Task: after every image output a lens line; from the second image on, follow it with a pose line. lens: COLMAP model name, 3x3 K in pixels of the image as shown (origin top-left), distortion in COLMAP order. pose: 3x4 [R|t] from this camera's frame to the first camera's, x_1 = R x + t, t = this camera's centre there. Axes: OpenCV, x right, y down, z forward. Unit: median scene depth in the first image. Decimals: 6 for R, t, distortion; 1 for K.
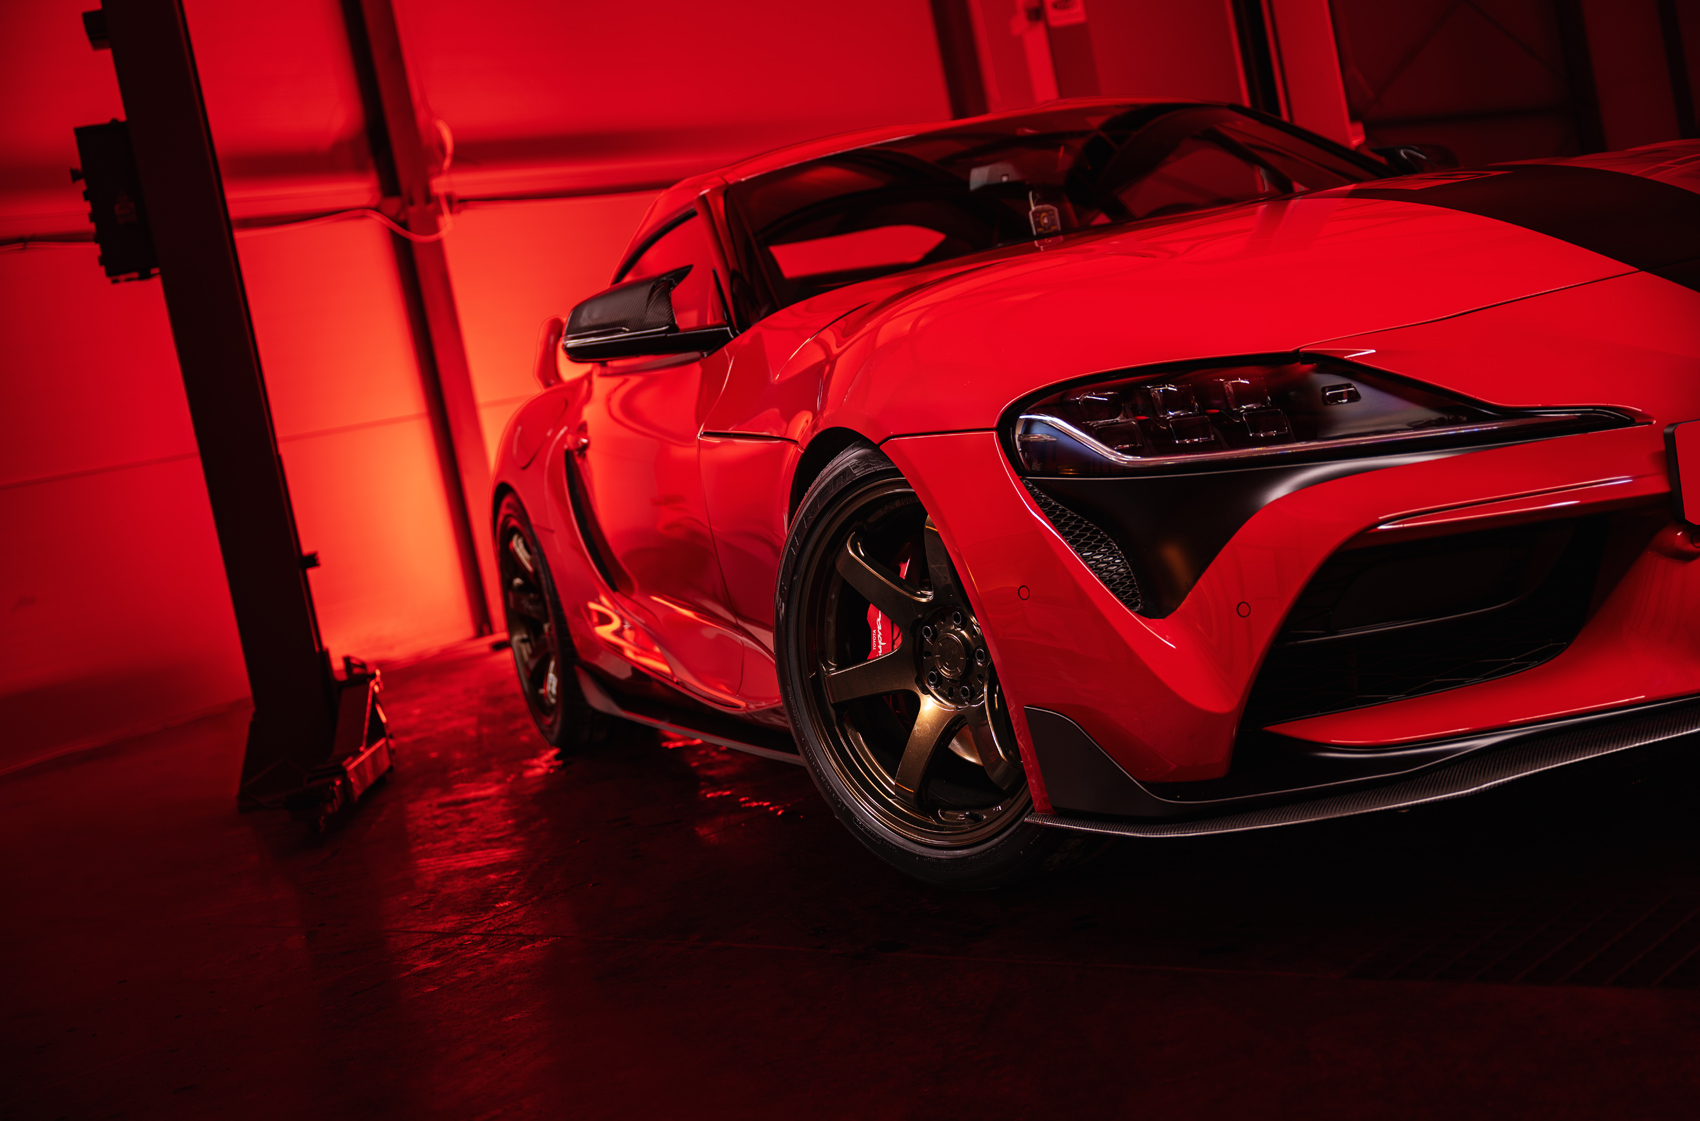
lens RADIAL K [[2235.2, 0, 850.1], [0, 2235.2, 568.4], [0, 0, 1]] dist [-0.004722, 0.000000]
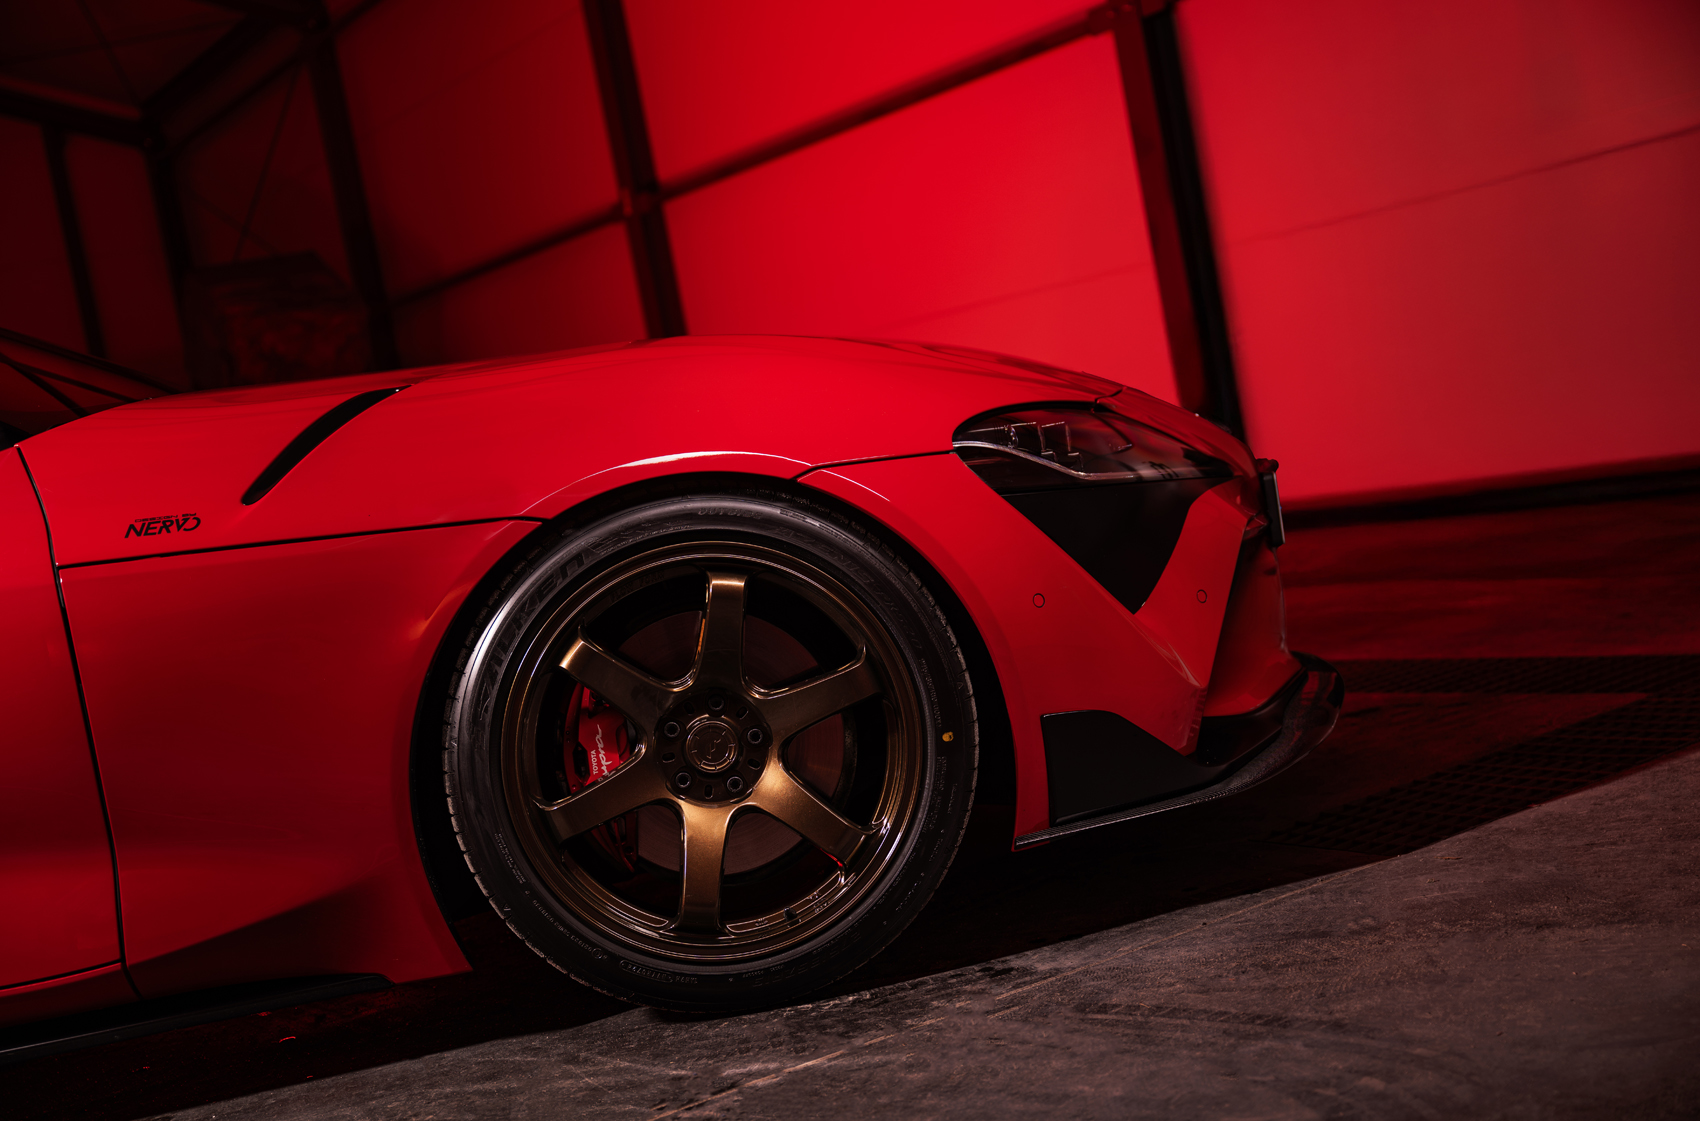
lens RADIAL K [[2235.2, 0, 842.3], [0, 2235.2, 555.1], [0, 0, 1]] dist [-0.004722, 0.000000]
pose [[0.295742, 0.084821, 0.951495, -0.766440], [0.201906, 0.967997, -0.149049, 0.103528], [-0.933687, 0.236192, 0.269151, 0.670883]]
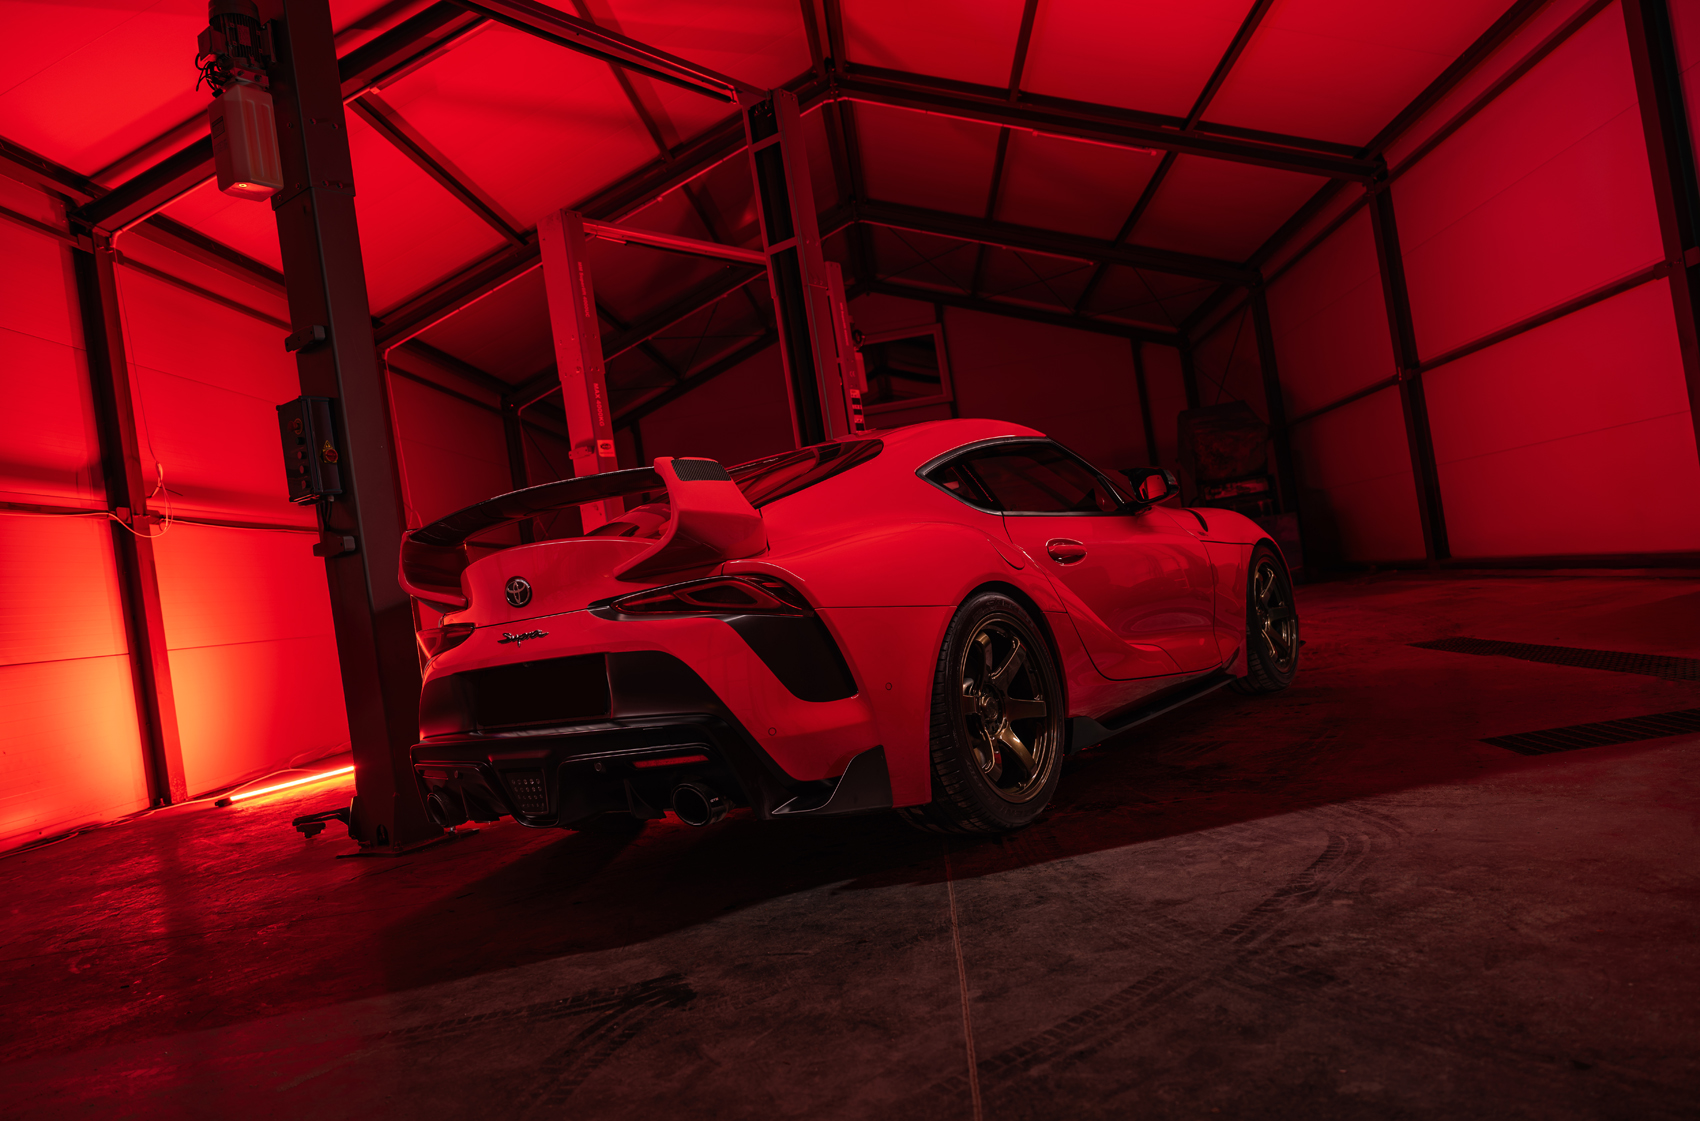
lens RADIAL K [[1141.5, 0, 863.2], [0, 1141.5, 558.5], [0, 0, 1]] dist [-0.006905, 0.010453]
pose [[0.777582, 0.097140, 0.621232, -0.842006], [0.043388, 0.977350, -0.207133, 0.134741], [-0.627282, 0.188018, 0.755755, 0.349416]]
